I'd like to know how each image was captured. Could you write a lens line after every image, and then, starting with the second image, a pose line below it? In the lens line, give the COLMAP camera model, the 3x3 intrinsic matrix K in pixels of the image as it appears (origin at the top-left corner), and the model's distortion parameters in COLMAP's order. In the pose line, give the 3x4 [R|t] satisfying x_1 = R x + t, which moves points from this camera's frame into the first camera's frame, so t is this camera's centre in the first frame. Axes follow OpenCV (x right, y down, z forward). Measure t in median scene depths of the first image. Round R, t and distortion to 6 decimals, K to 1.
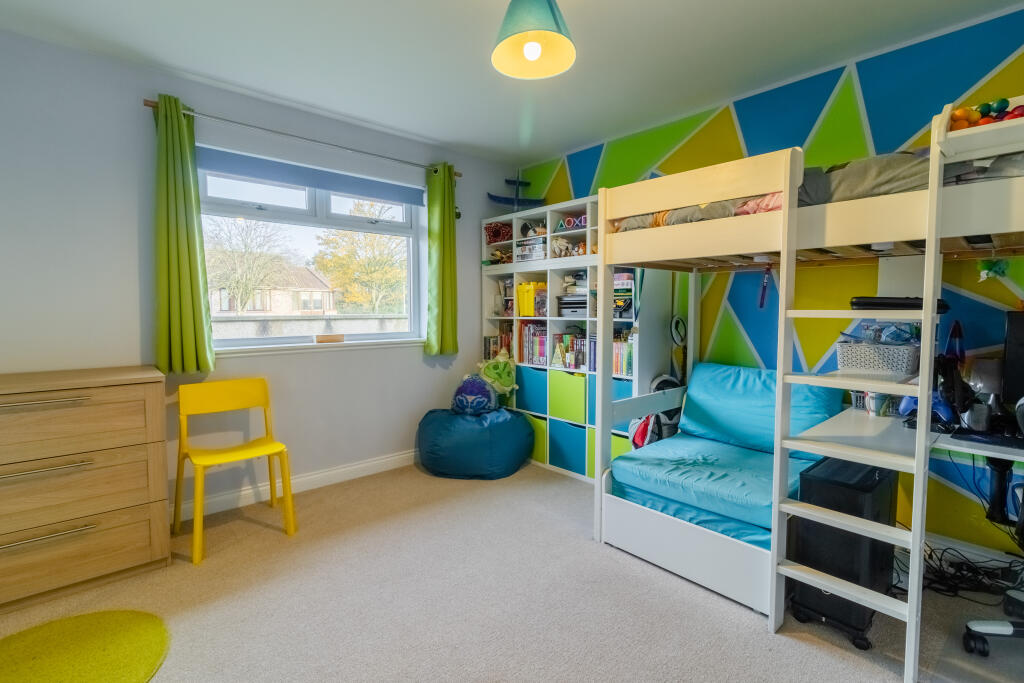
lens RADIAL K [[476.8, 0, 508.1], [0, 476.8, 333.2], [0, 0, 1]] dist [0.001703, 0.000309]
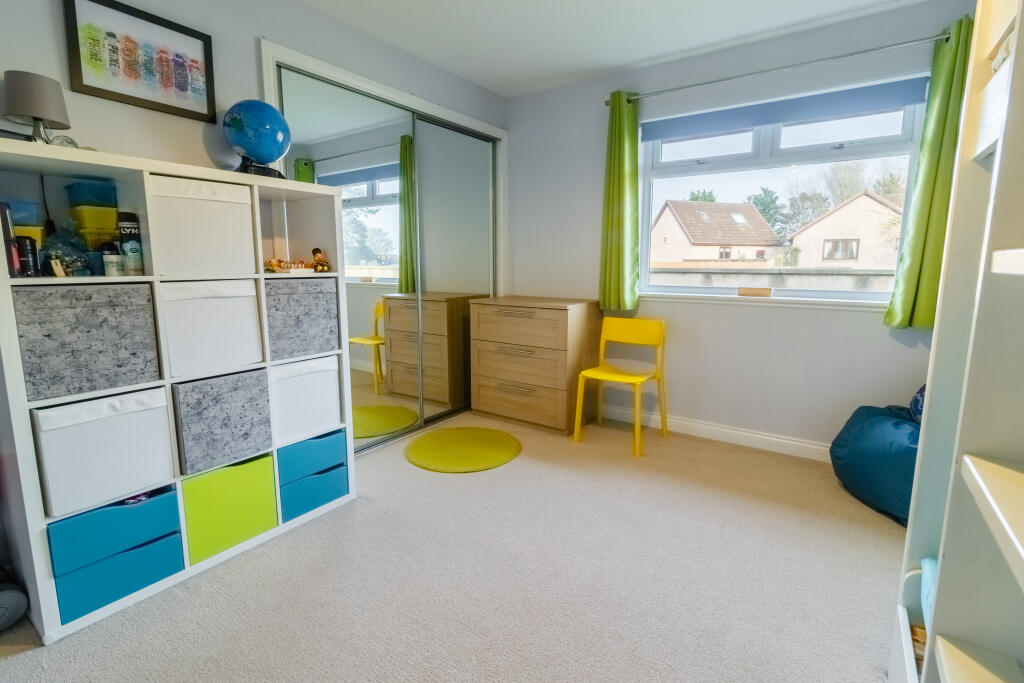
lens RADIAL K [[476.8, 0, 508.1], [0, 476.8, 333.2], [0, 0, 1]] dist [0.001703, 0.000309]
pose [[0.229568, 0.143063, -0.962721, 0.414982], [-0.055253, 0.989459, 0.133860, -0.007228], [0.971723, 0.022463, 0.235053, 0.325818]]
